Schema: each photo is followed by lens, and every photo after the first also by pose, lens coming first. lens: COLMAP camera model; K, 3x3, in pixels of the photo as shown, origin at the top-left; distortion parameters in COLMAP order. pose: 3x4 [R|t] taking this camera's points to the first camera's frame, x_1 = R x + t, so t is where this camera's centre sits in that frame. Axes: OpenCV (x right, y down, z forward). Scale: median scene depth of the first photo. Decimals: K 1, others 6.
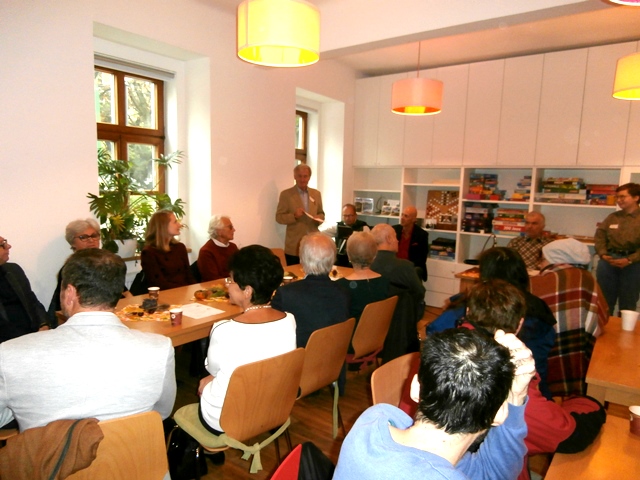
lens RADIAL K [[464.9, 0, 320.0], [0, 464.9, 240.0], [0, 0, 1]] dist [-0.001397, 0.005934]
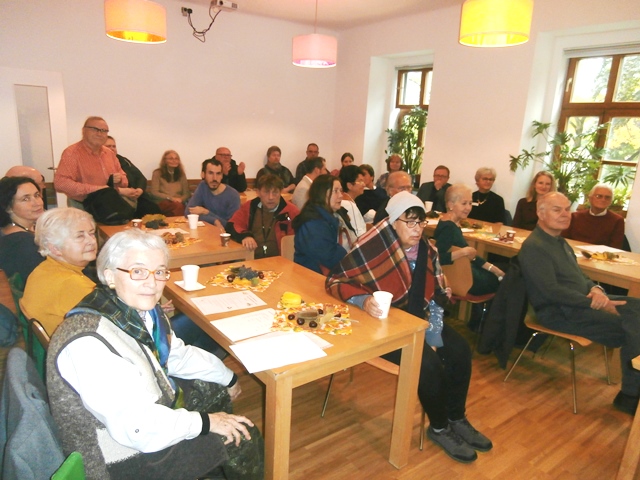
lens RADIAL K [[464.9, 0, 320.0], [0, 464.9, 240.0], [0, 0, 1]] dist [-0.001397, 0.005934]
pose [[-0.292935, 0.204007, -0.934115, 1.033734], [-0.164465, 0.951659, 0.259414, -0.111215], [0.941881, 0.229621, -0.245222, 0.746141]]
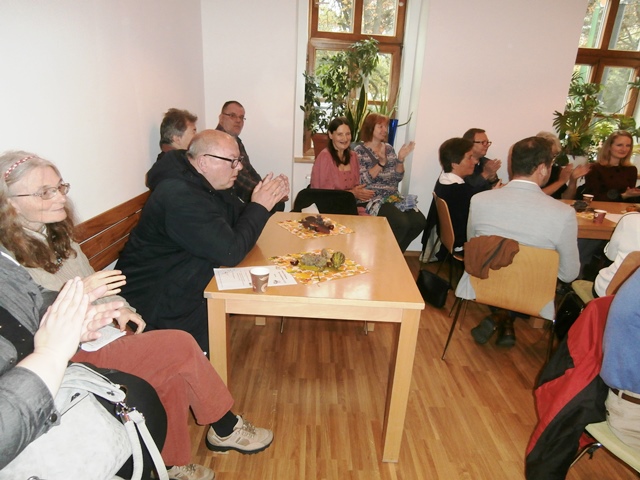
lens RADIAL K [[448.2, 0, 320.0], [0, 448.2, 240.0], [0, 0, 1]] dist [0.002291, 0.002938]
pose [[0.587109, 0.261342, -0.766162, 0.104925], [-0.141431, 0.965012, 0.220793, 0.044563], [0.797057, -0.021271, 0.603529, -0.165893]]
